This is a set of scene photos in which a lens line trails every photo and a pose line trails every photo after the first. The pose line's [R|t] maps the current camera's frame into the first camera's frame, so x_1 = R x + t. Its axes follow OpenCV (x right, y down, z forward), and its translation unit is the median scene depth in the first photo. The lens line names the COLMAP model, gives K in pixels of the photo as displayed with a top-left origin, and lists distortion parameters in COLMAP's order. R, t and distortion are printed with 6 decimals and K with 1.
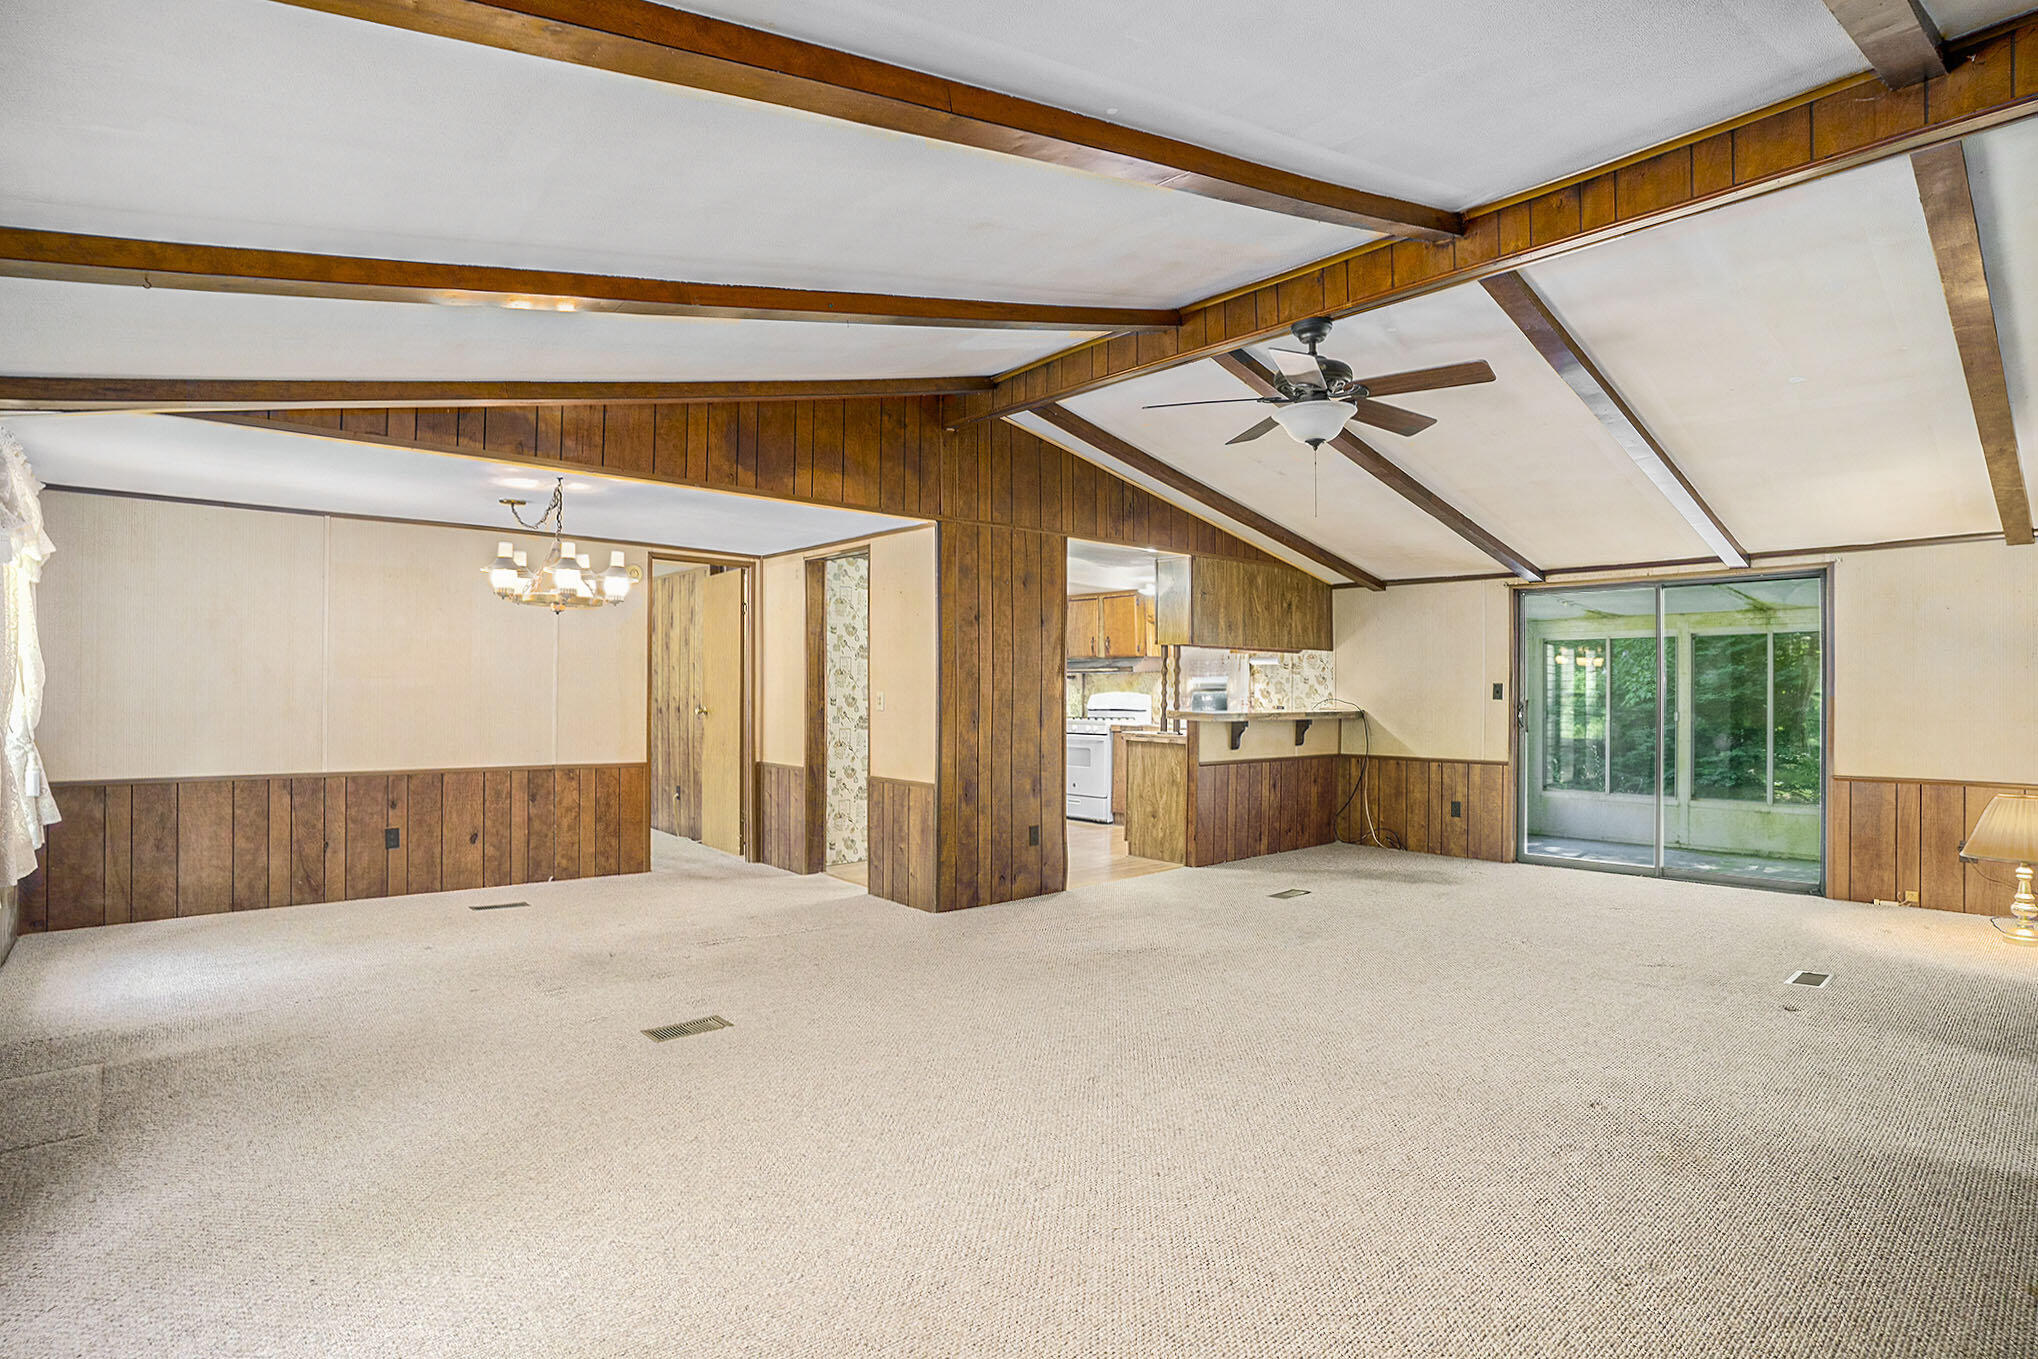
lens RADIAL K [[1035.5, 0, 1019.0], [0, 1035.5, 679.5], [0, 0, 1]] dist [-0.099287, 0.044582]
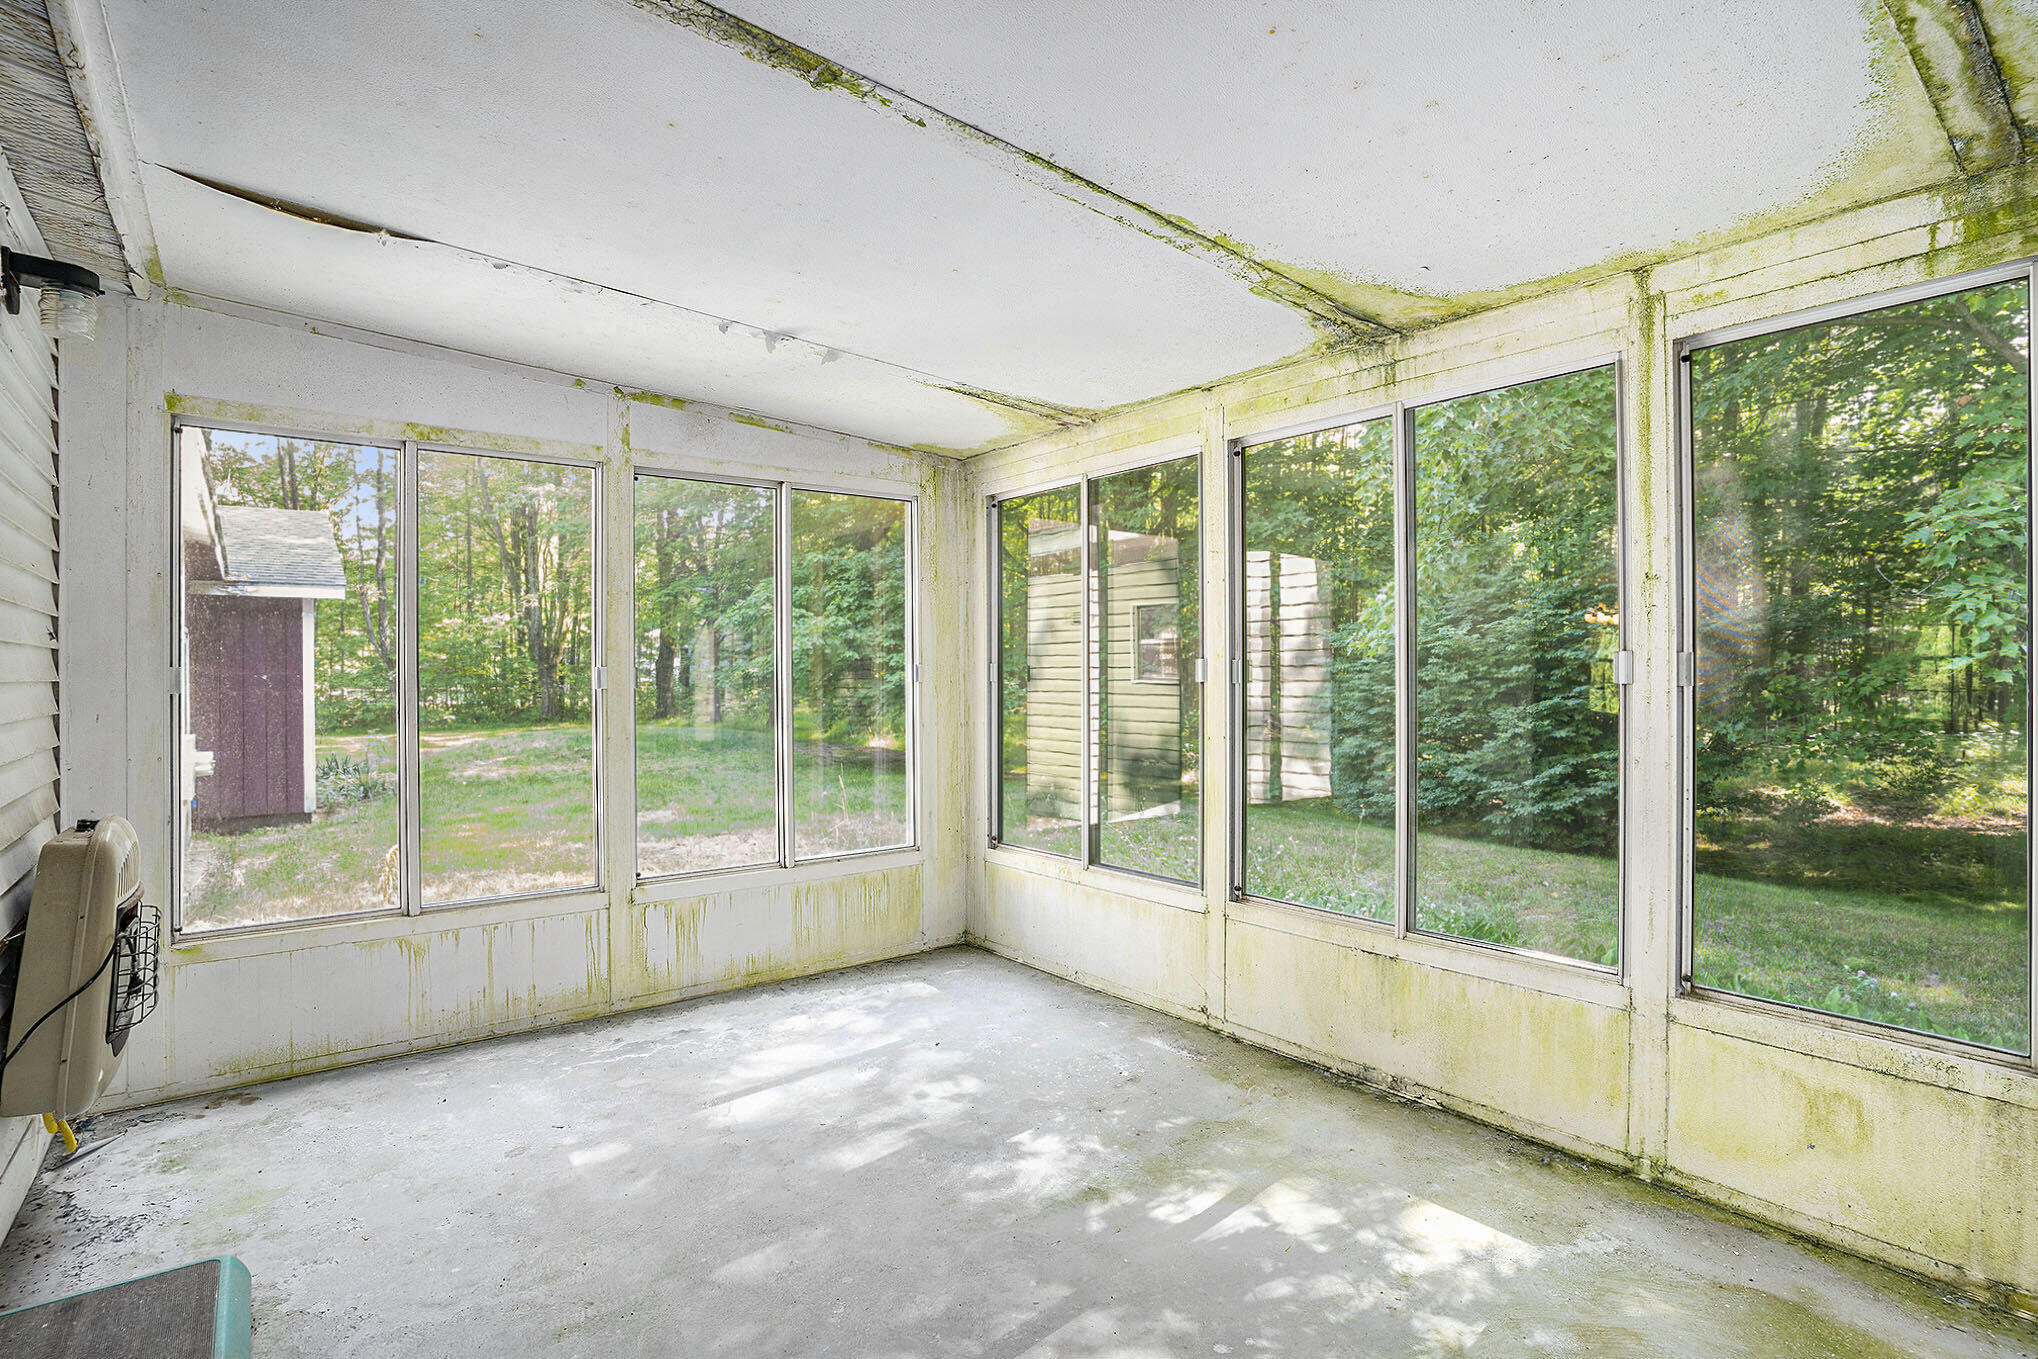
lens RADIAL K [[1005.2, 0, 1019.0], [0, 1005.2, 679.5], [0, 0, 1]] dist [-0.069545, 0.000073]
pose [[0.997503, -0.009440, -0.069997, 0.728749], [0.010368, 0.999863, 0.012895, 0.041207], [0.069865, -0.013589, 0.997464, 0.744978]]
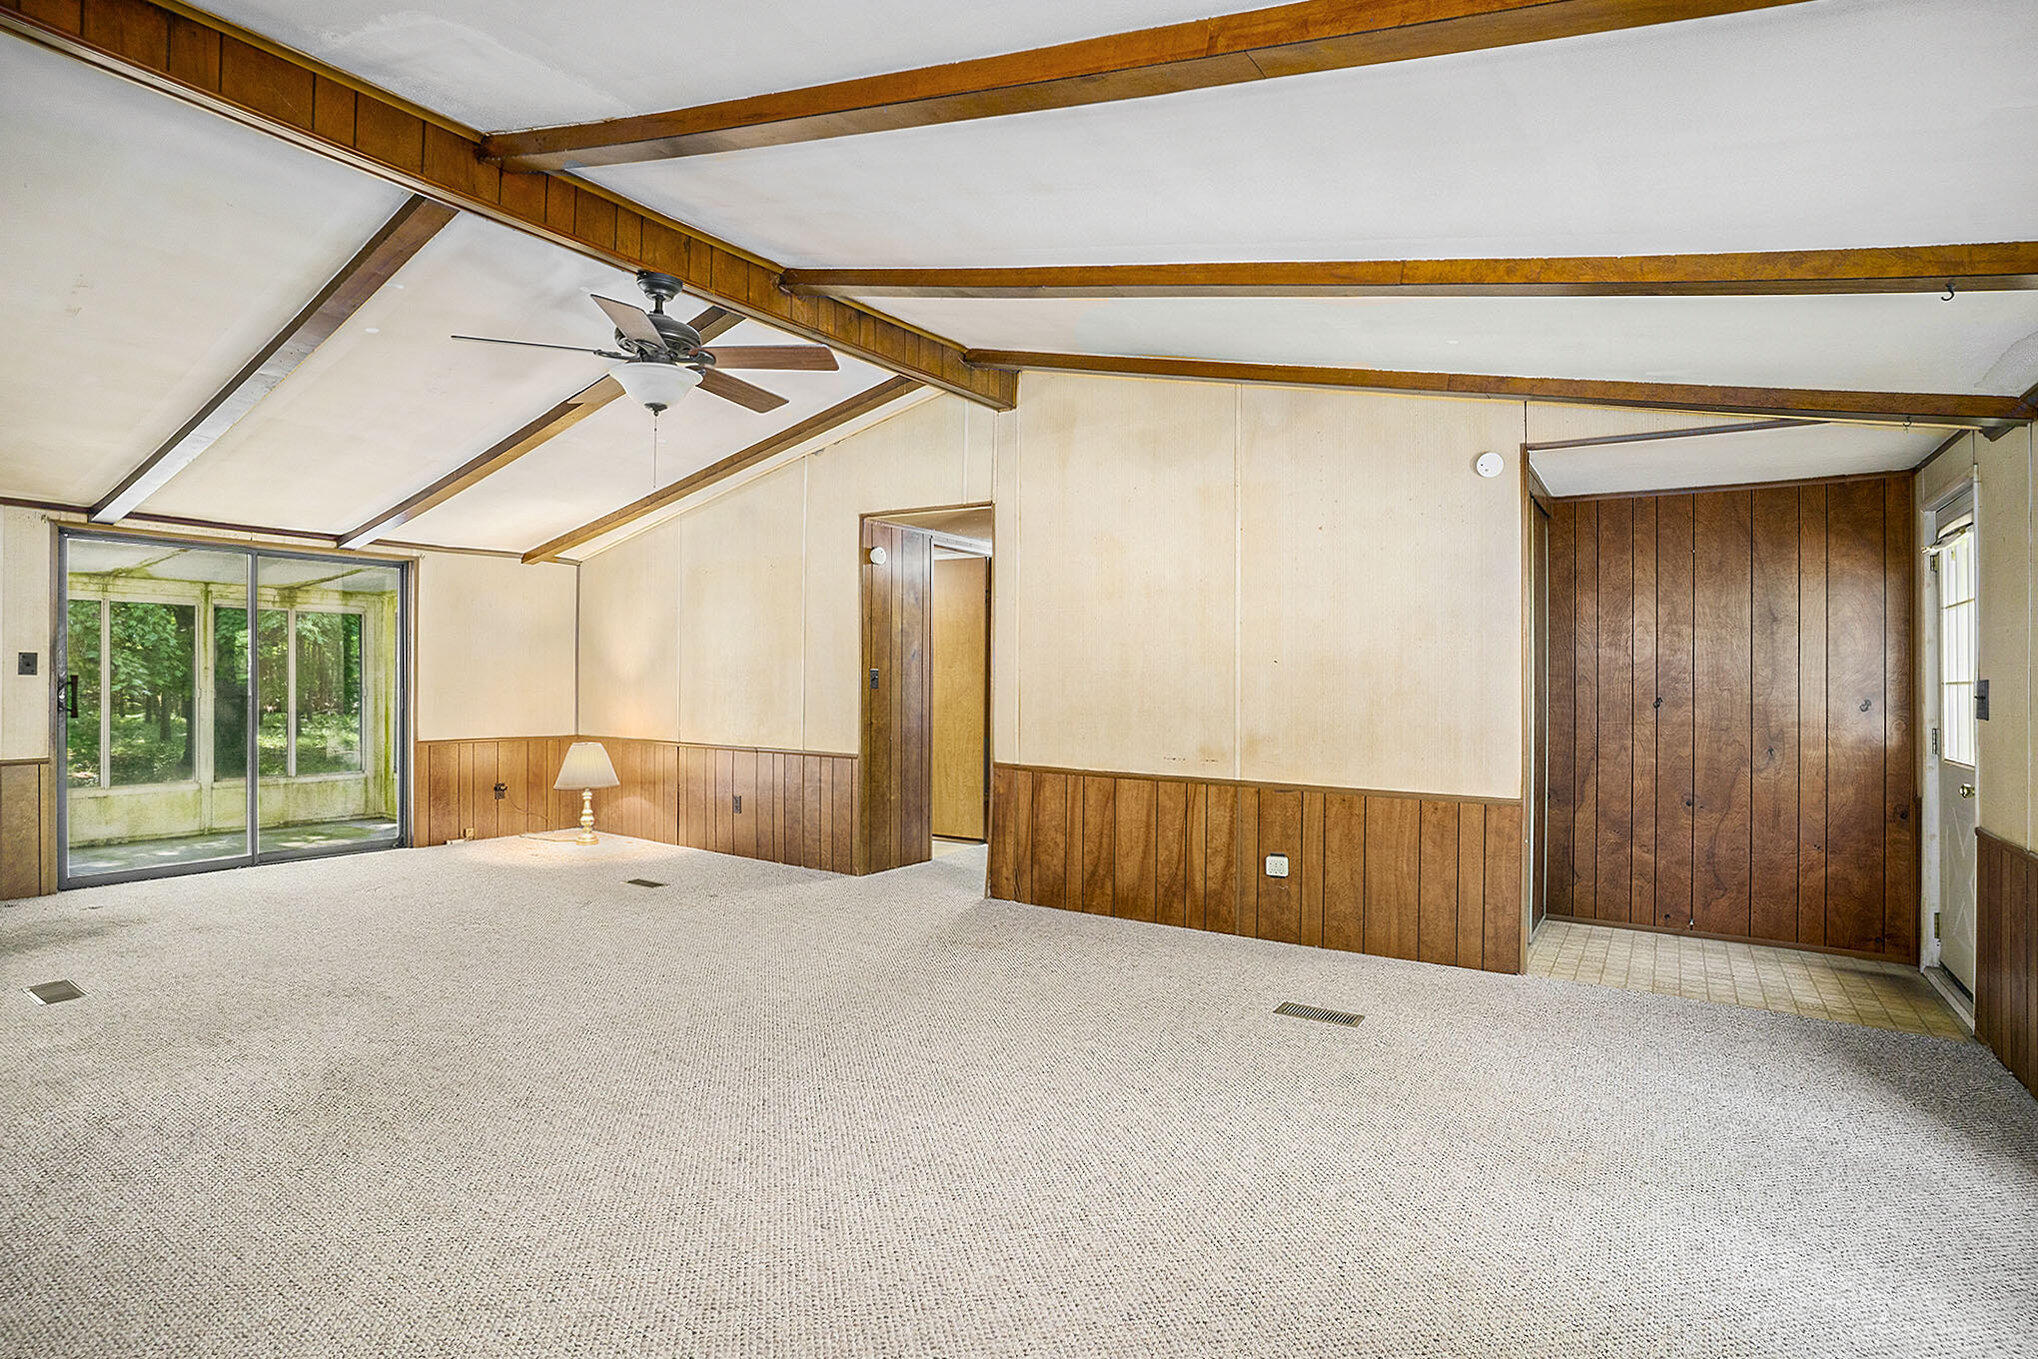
lens RADIAL K [[1036.6, 0, 1019.0], [0, 1036.6, 679.5], [0, 0, 1]] dist [-0.074902, 0.030244]
pose [[-0.235137, -0.005430, 0.971947, -0.360262], [-0.026168, 0.999657, -0.000746, 0.006252], [-0.971610, -0.025610, -0.235199, 0.444870]]
